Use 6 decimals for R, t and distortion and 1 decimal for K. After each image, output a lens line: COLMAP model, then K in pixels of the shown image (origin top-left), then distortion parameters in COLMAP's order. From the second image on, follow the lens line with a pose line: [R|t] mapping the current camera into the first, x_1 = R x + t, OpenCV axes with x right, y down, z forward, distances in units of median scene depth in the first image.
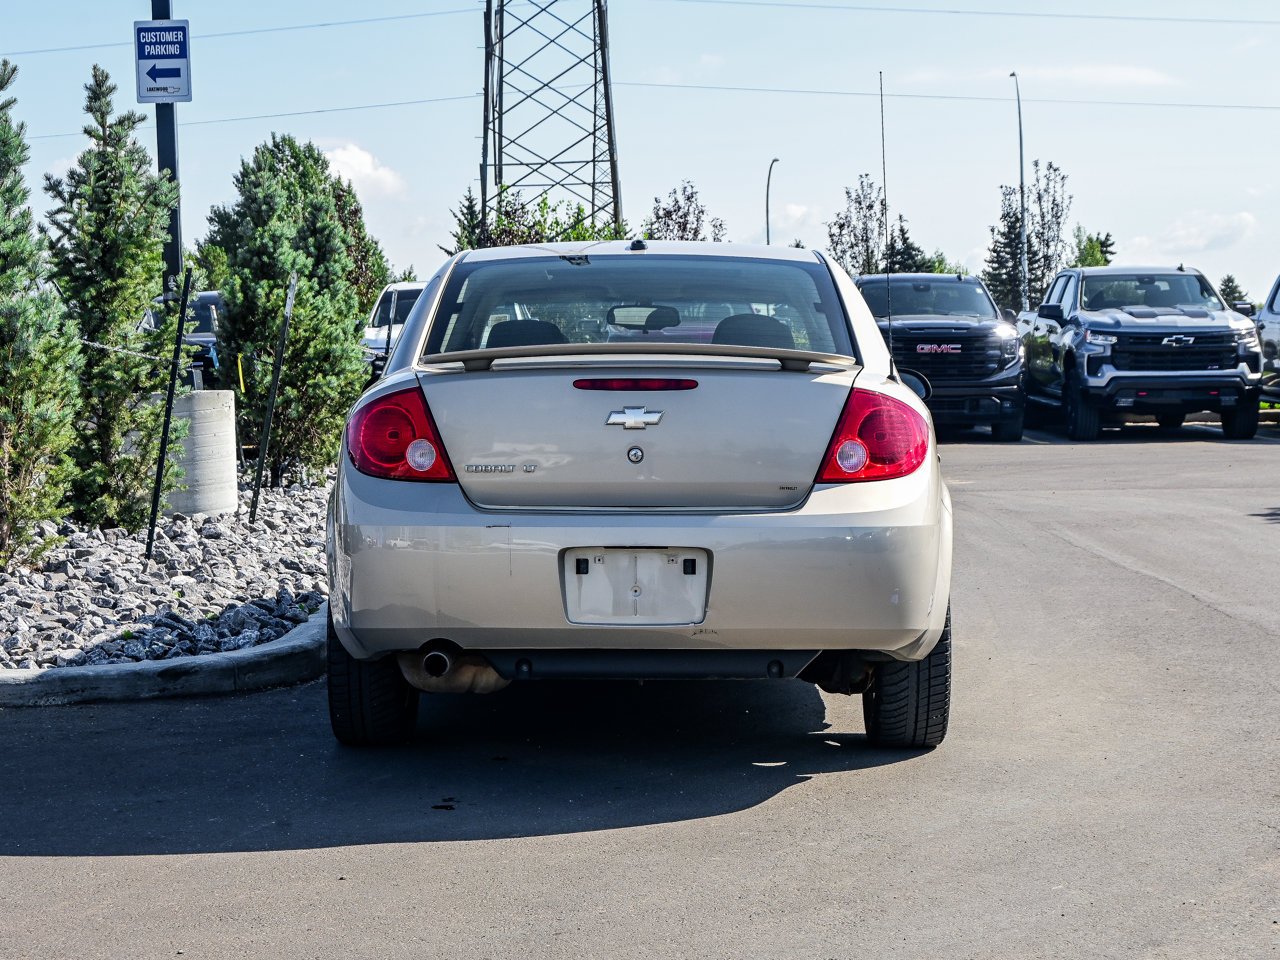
lens RADIAL K [[2773.0, 0, 732.6], [0, 2773.0, 481.3], [0, 0, 1]] dist [-0.025108, -0.044942]
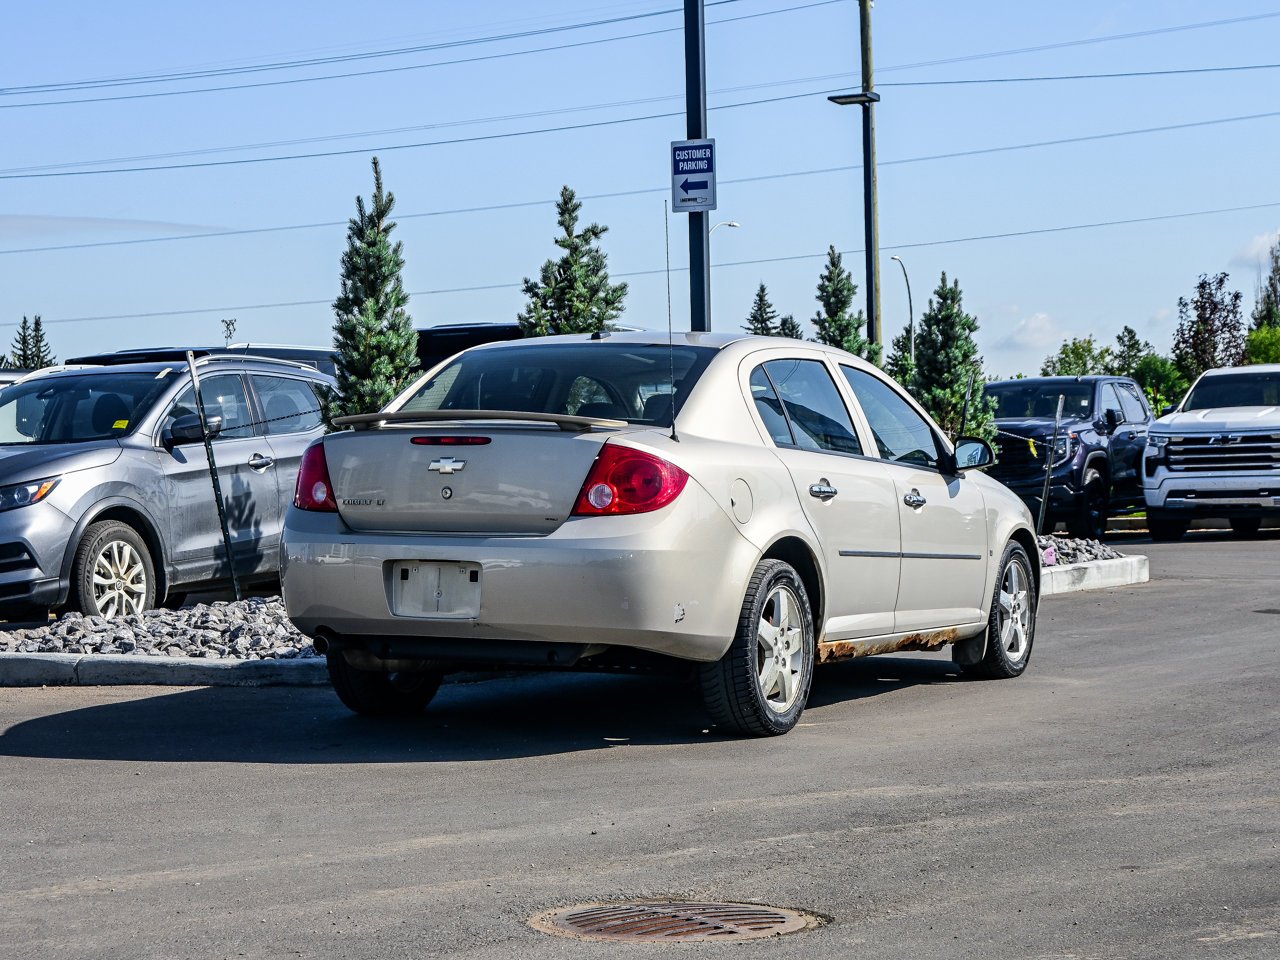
lens RADIAL K [[3079.6, 0, 640.0], [0, 3079.6, 480.0], [0, 0, 1]] dist [-0.083159, -0.354491]
pose [[0.893765, 0.007546, -0.448472, 0.397341], [-0.023573, 0.999267, -0.030166, 0.014975], [0.447916, 0.037533, 0.893288, -0.163197]]
